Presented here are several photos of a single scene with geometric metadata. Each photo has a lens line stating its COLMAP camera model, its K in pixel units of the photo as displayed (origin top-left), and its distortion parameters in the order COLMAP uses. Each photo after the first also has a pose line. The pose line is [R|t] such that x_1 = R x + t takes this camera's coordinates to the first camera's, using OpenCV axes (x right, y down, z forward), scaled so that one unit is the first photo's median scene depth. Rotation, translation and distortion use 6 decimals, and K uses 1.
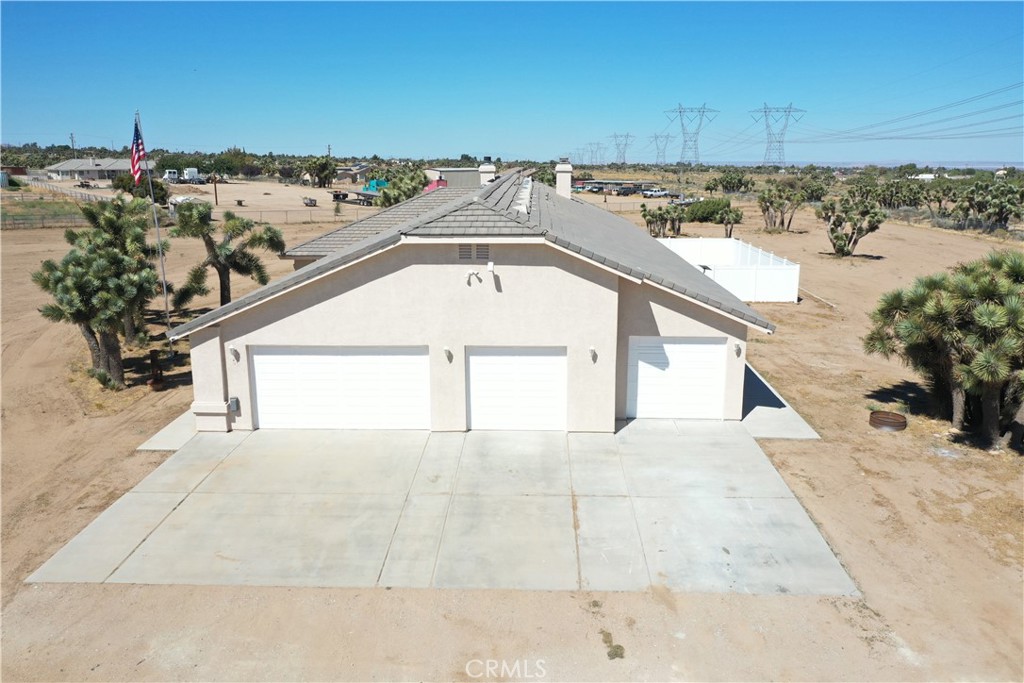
lens RADIAL K [[809.3, 0, 510.7], [0, 809.3, 344.9], [0, 0, 1]] dist [0.002070, 0.006714]
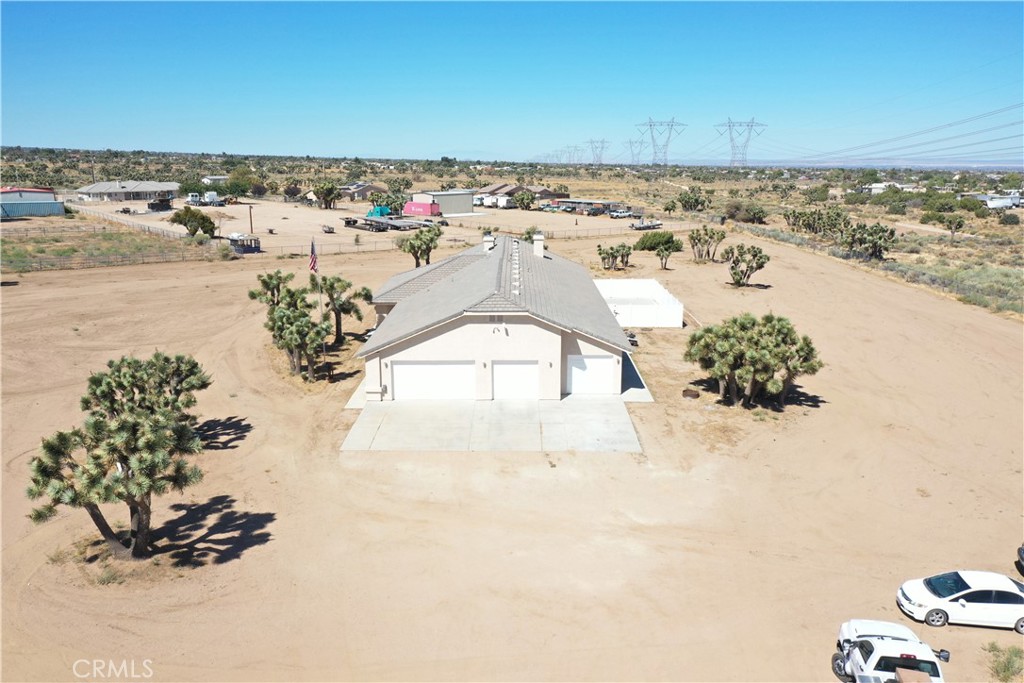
lens RADIAL K [[809.3, 0, 510.7], [0, 809.3, 344.9], [0, 0, 1]] dist [0.002070, 0.006714]
pose [[0.999666, -0.005528, 0.025255, -0.043831], [0.005469, 0.999982, 0.002417, -0.033235], [-0.025268, -0.002278, 0.999678, -0.862069]]
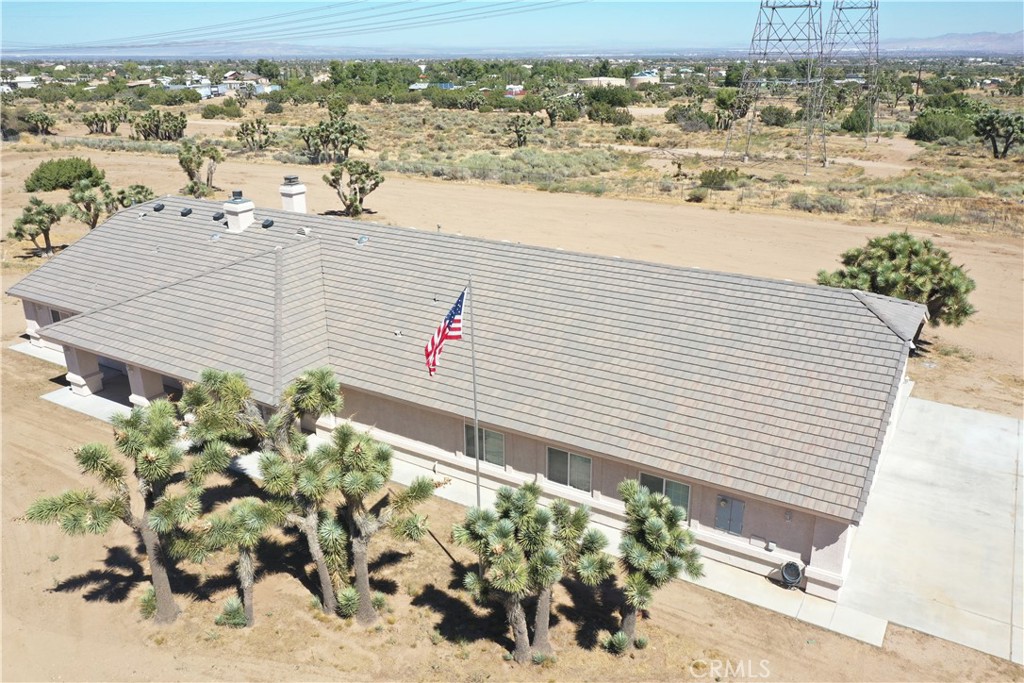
lens RADIAL K [[809.3, 0, 510.7], [0, 809.3, 344.9], [0, 0, 1]] dist [0.002070, 0.006714]
pose [[0.500367, -0.312682, 0.807380, -0.934464], [0.206131, 0.948719, 0.239671, -0.362161], [-0.840918, 0.046503, 0.539161, 0.592949]]
